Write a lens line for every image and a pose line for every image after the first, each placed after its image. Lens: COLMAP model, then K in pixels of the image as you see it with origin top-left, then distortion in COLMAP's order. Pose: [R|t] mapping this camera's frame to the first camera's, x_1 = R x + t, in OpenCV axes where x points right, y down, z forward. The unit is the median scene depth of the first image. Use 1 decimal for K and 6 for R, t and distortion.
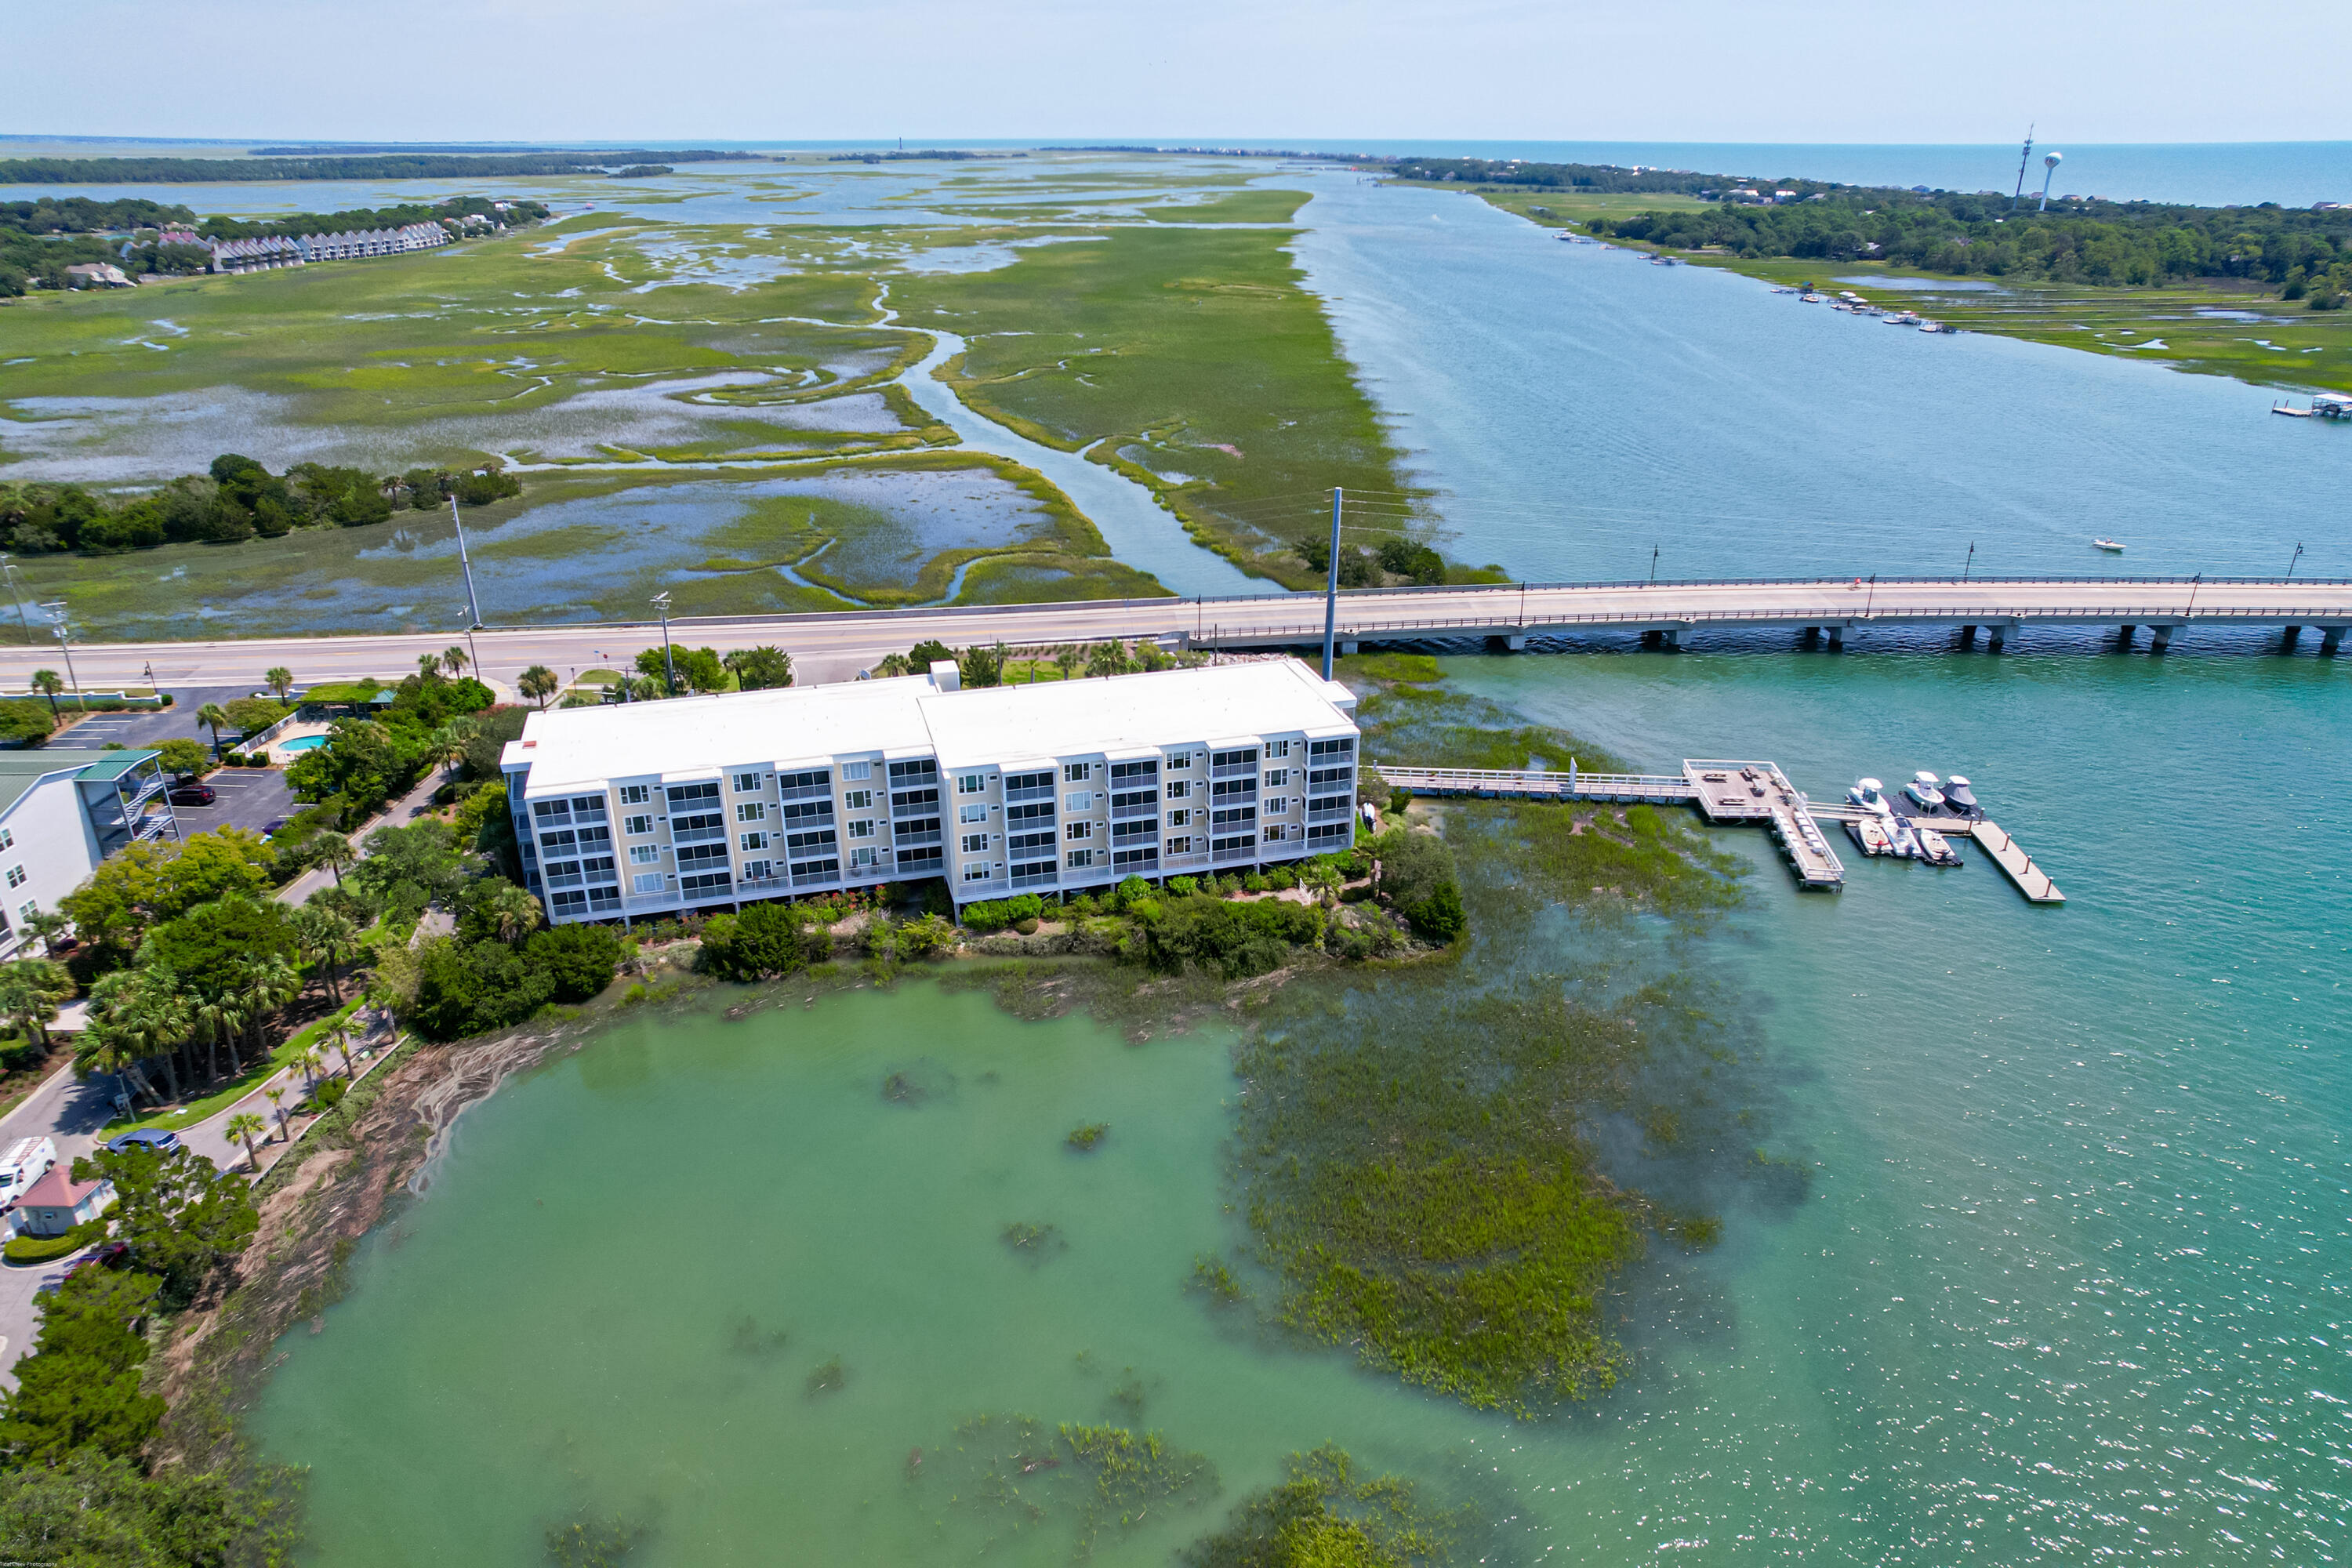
lens RADIAL K [[1496.0, 0, 1183.0], [0, 1496.0, 780.1], [0, 0, 1]] dist [-0.070271, 0.075909]
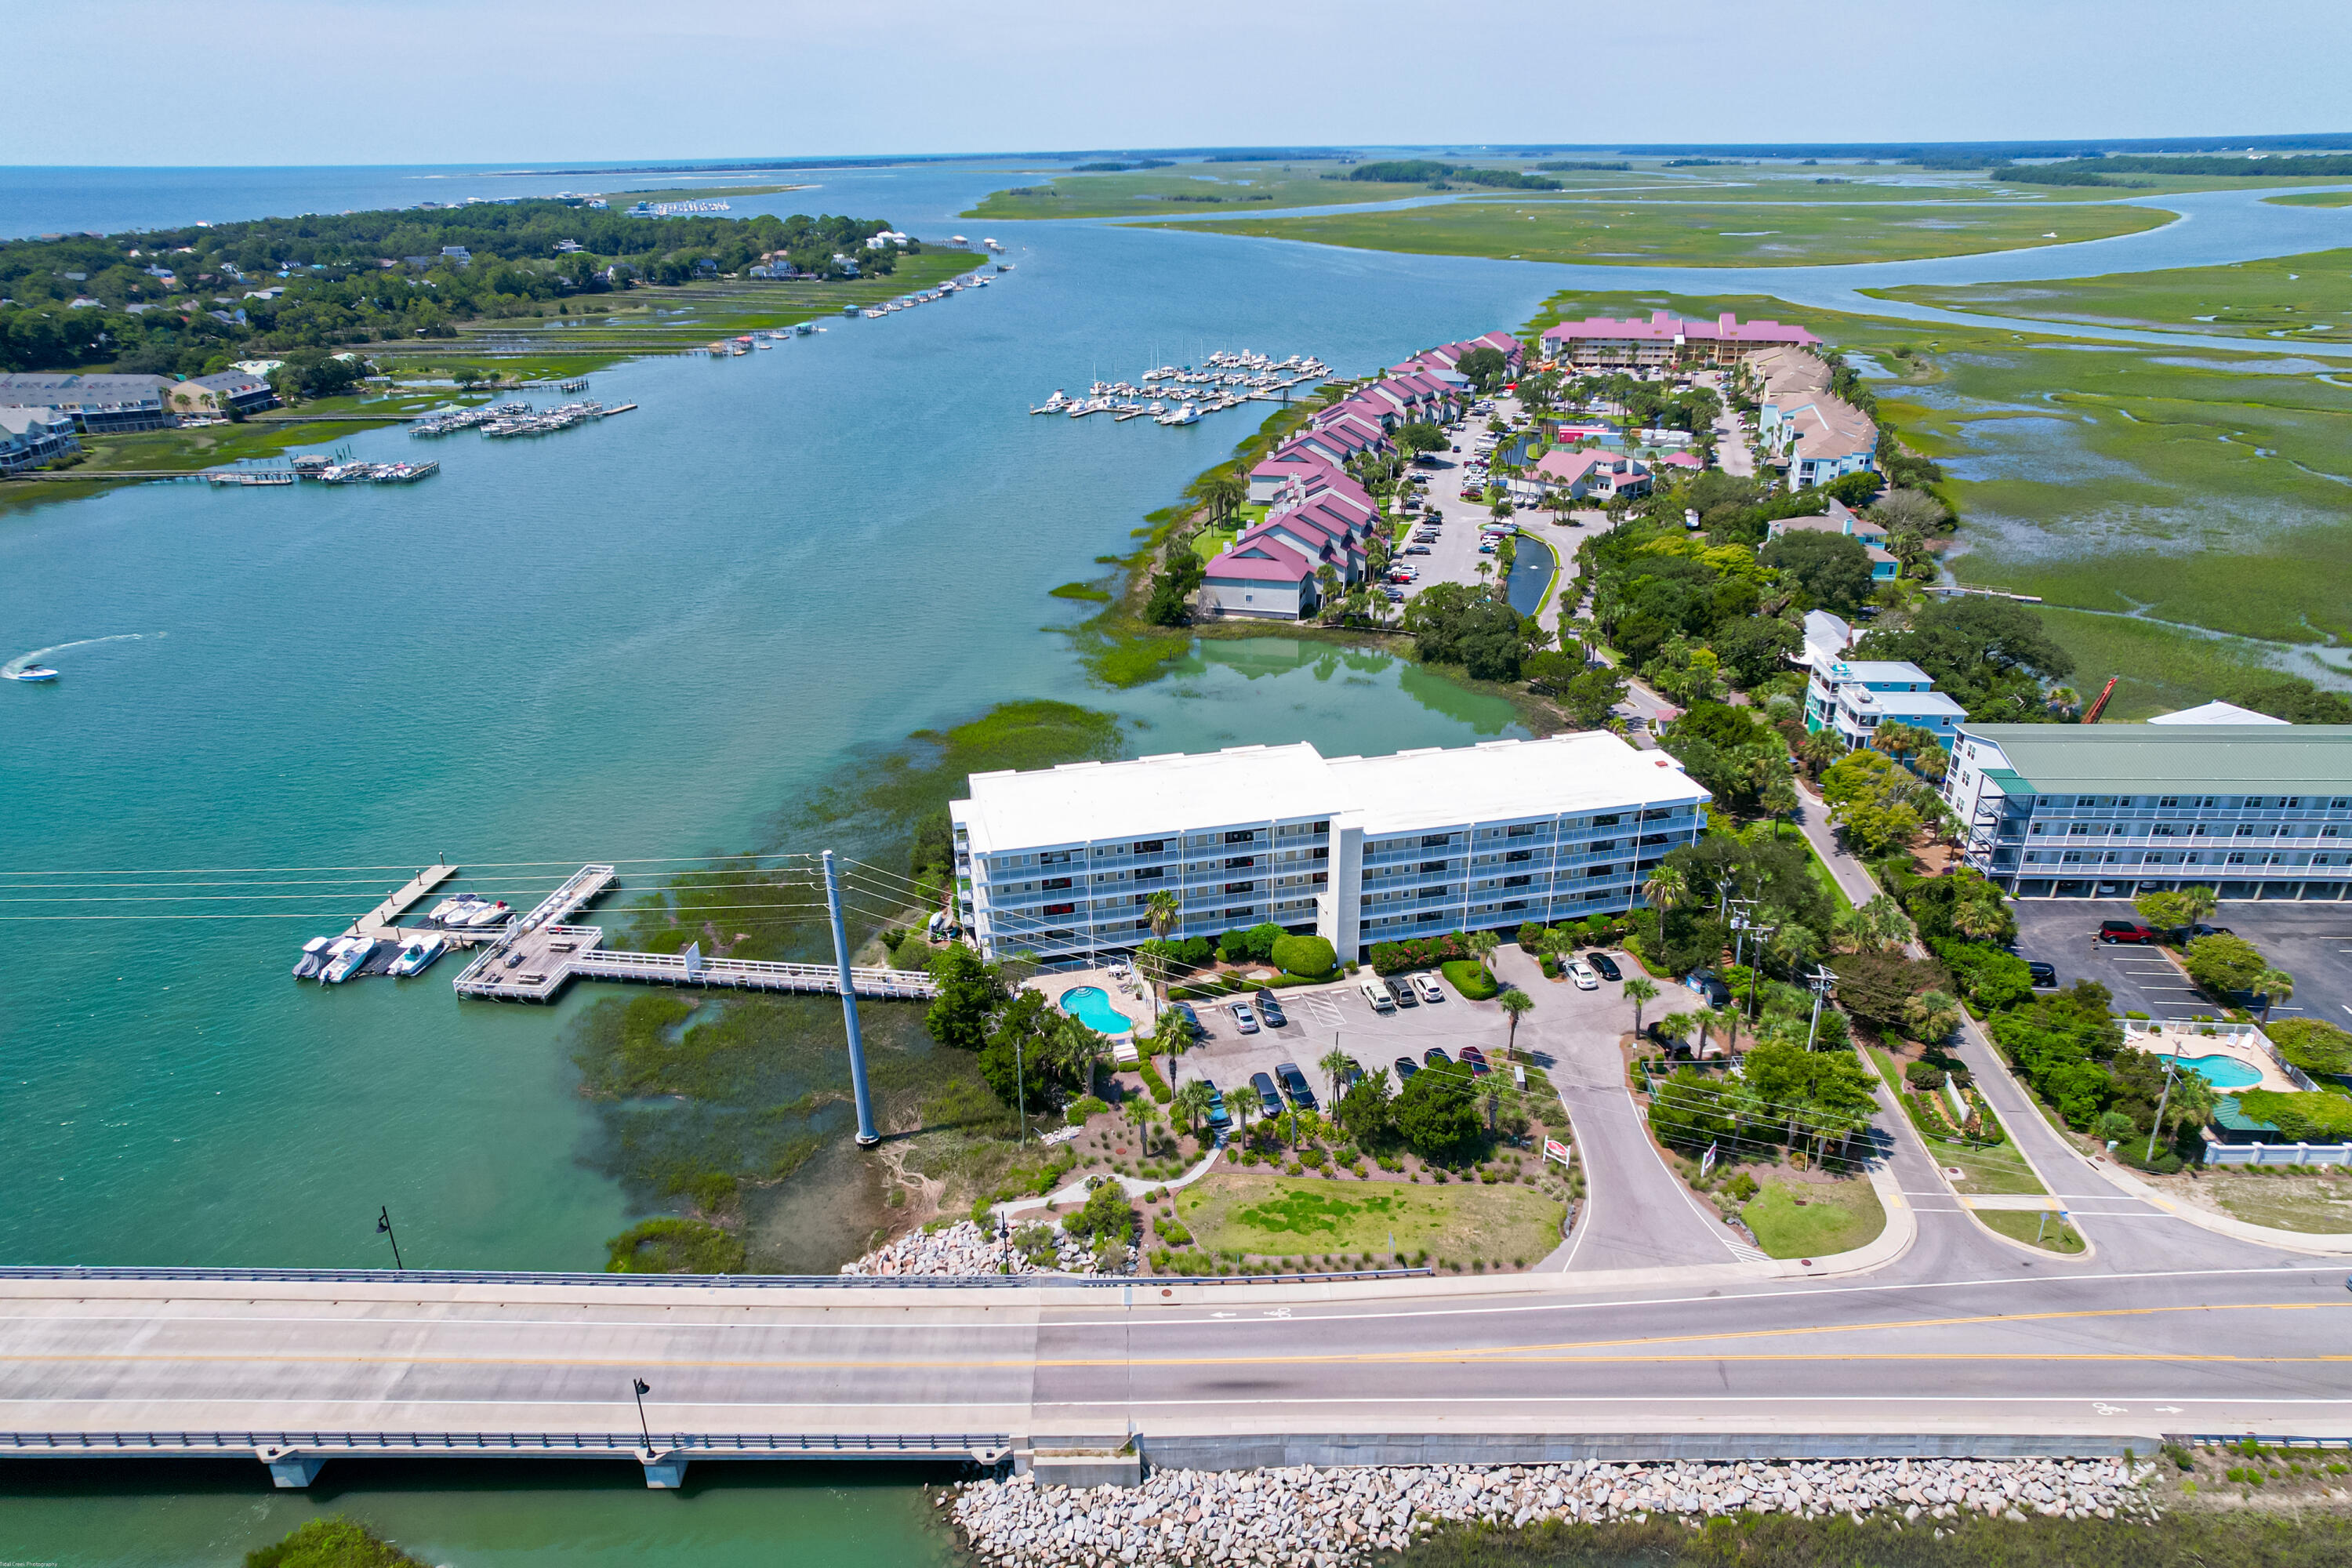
lens RADIAL K [[1496.0, 0, 1183.0], [0, 1496.0, 780.1], [0, 0, 1]] dist [-0.070271, 0.075909]
pose [[-0.998455, -0.011266, 0.054409, -0.081894], [0.032080, 0.682644, 0.730047, -0.631412], [-0.045366, 0.730664, -0.681228, 1.282938]]
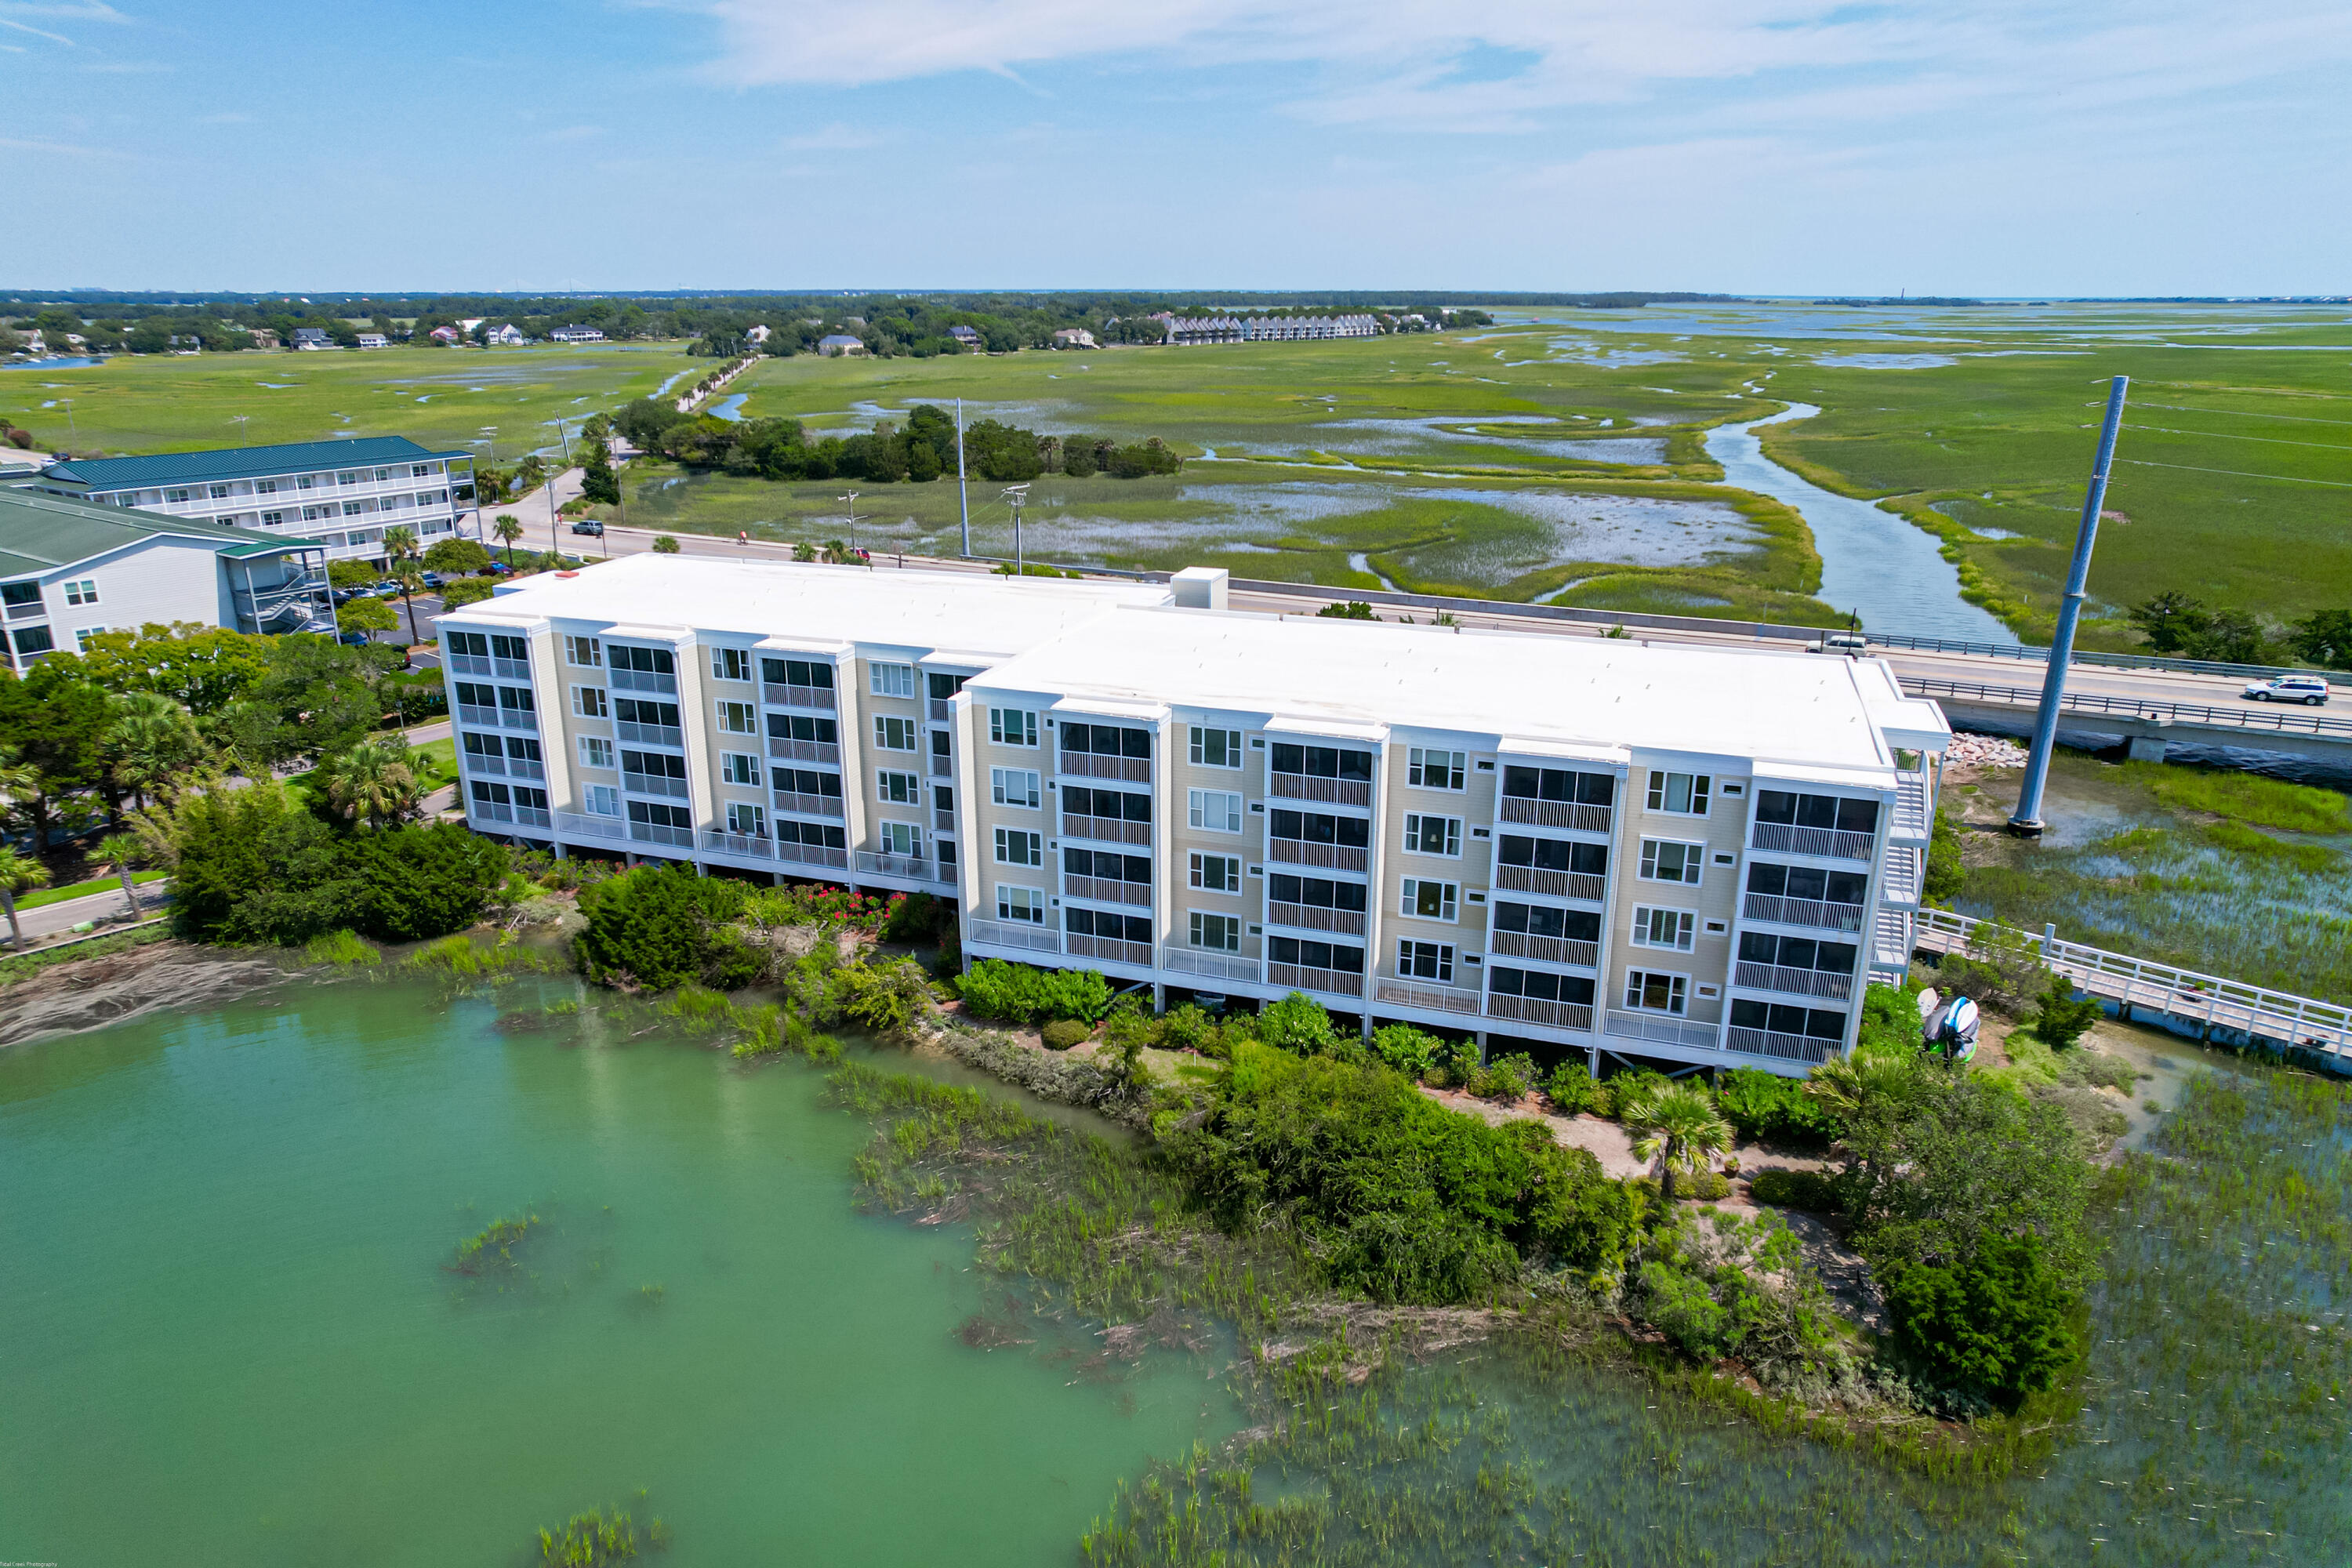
lens RADIAL K [[1496.0, 0, 1183.0], [0, 1496.0, 780.1], [0, 0, 1]] dist [-0.070271, 0.075909]
pose [[0.817774, 0.180307, -0.546567, 0.126518], [-0.230344, 0.972820, -0.023717, 0.012873], [0.527435, 0.145294, 0.837080, 0.409599]]
